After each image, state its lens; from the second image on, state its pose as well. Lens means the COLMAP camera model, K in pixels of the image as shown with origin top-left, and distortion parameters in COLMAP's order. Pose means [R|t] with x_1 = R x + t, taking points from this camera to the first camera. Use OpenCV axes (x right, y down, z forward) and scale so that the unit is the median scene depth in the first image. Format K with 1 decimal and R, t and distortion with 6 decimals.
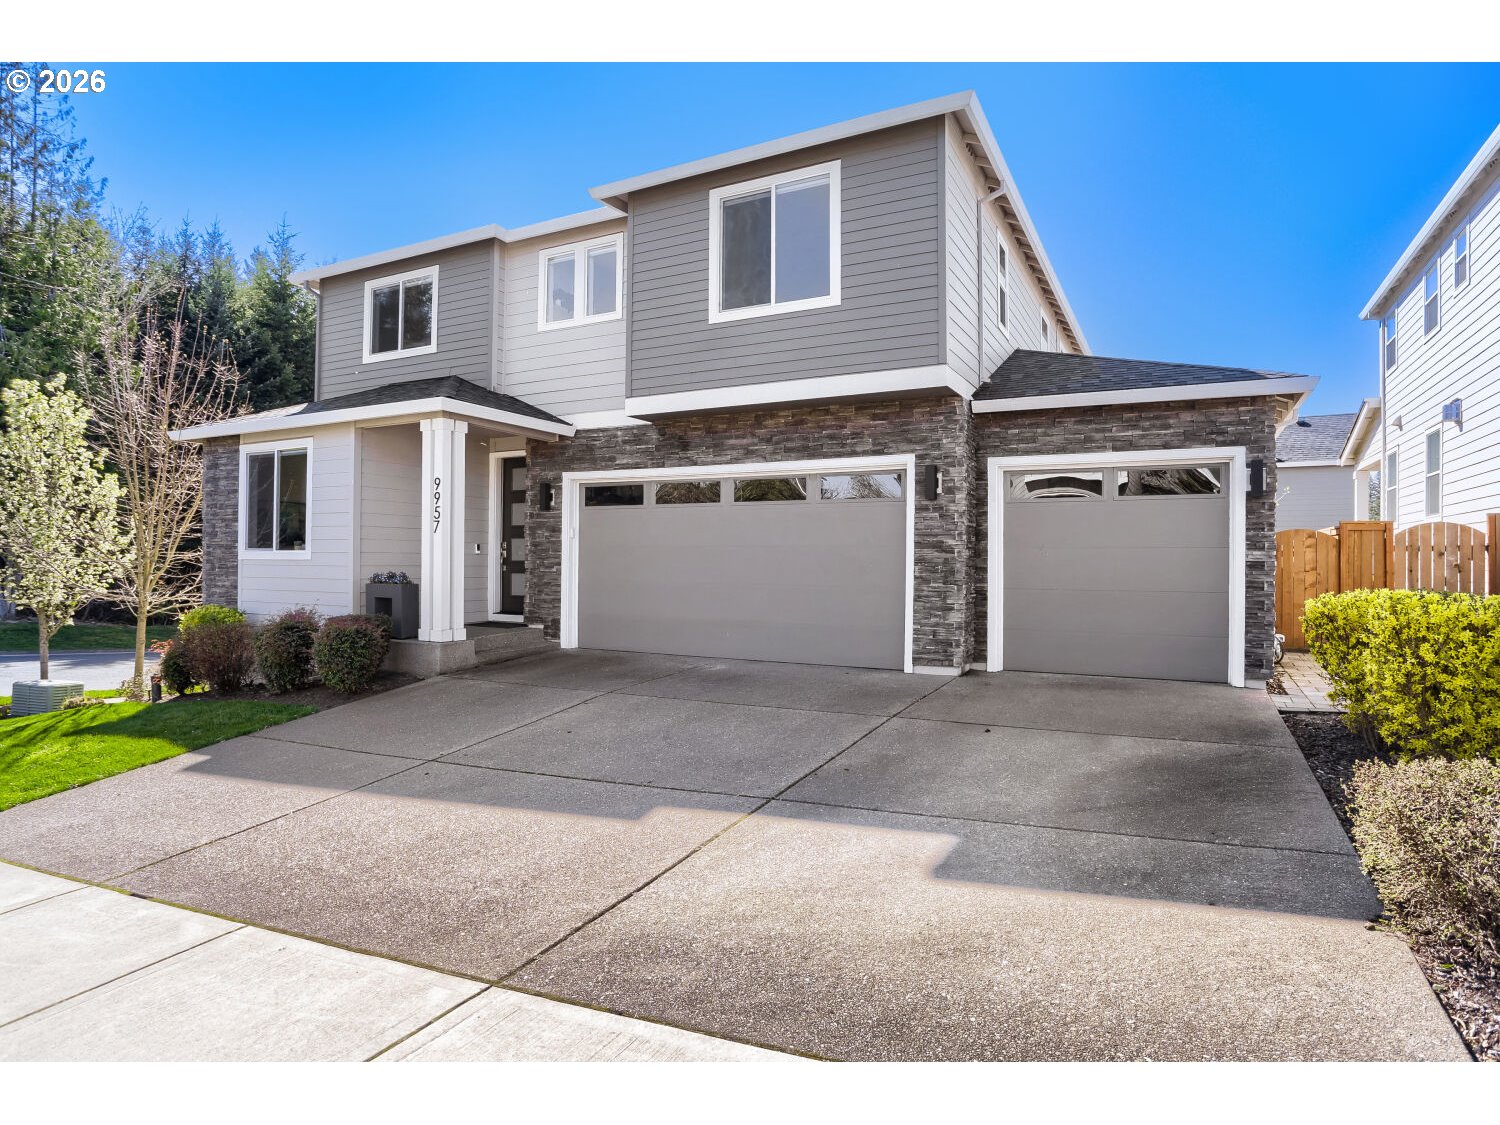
lens RADIAL K [[858.4, 0, 732.8], [0, 858.4, 550.7], [0, 0, 1]] dist [-0.006586, -0.000032]
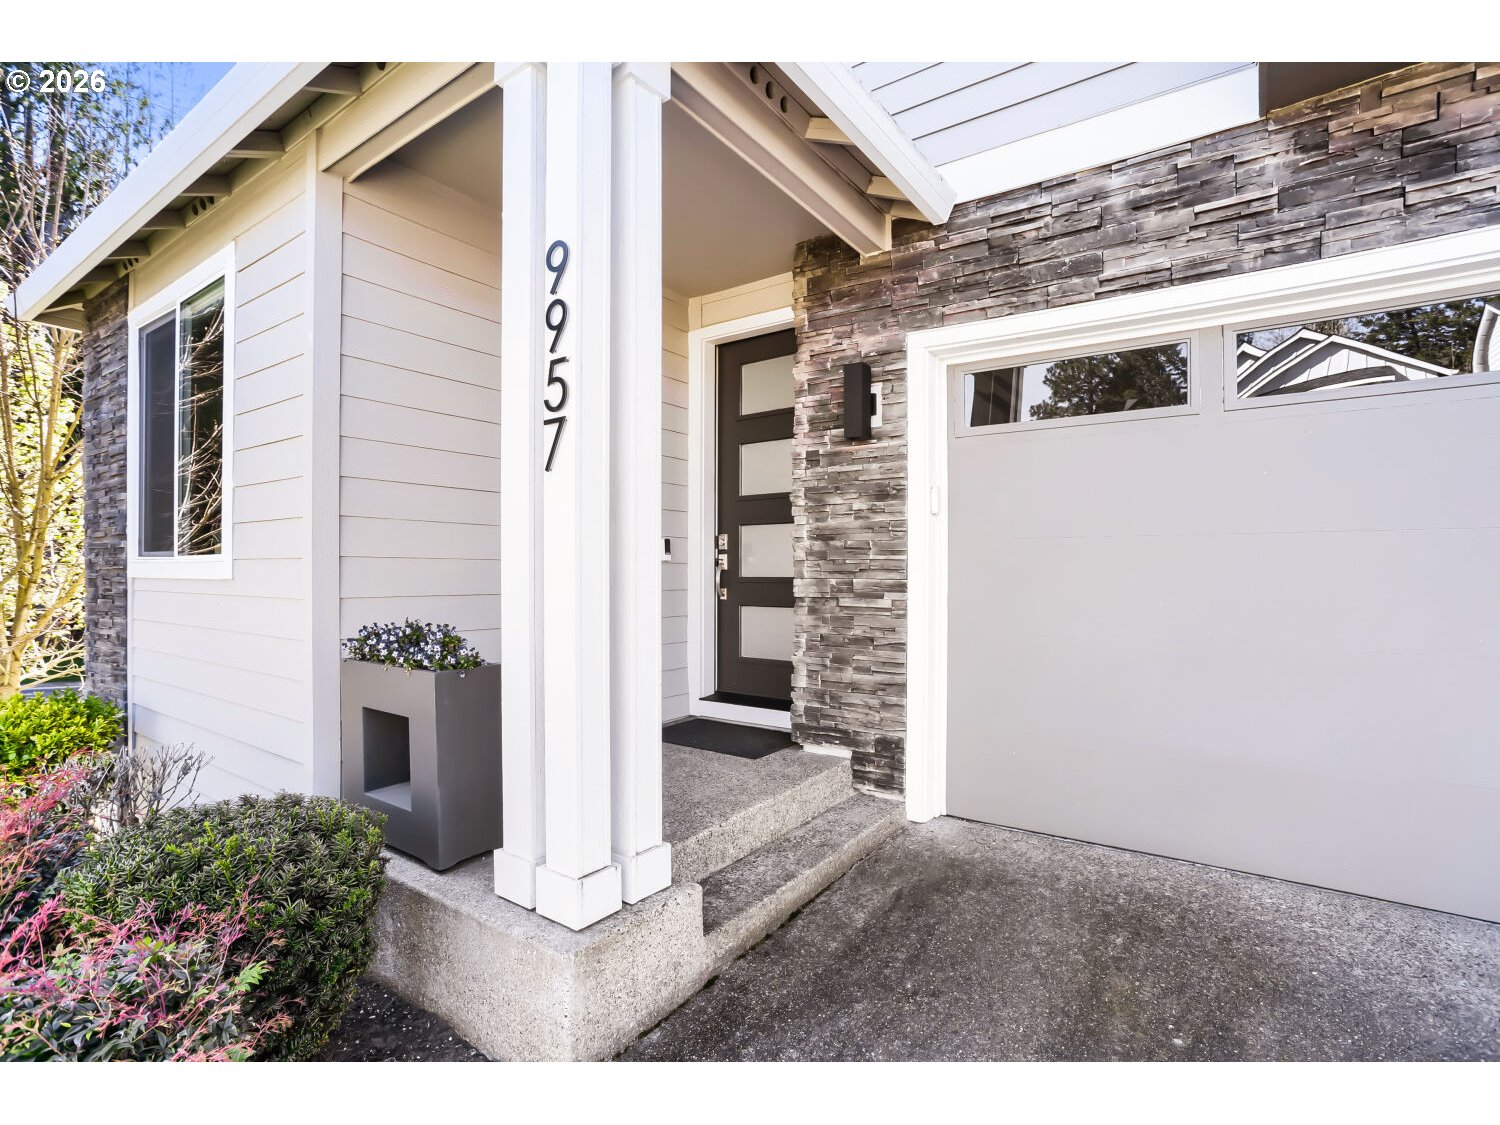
lens RADIAL K [[741.2, 0, 750.0], [0, 741.2, 562.5], [0, 0, 1]] dist [-0.001587, 0.000916]
pose [[0.992968, -0.006753, -0.118194, -0.250278], [0.007047, 0.999973, 0.002072, 0.004414], [0.118177, -0.002890, 0.992988, 0.750320]]
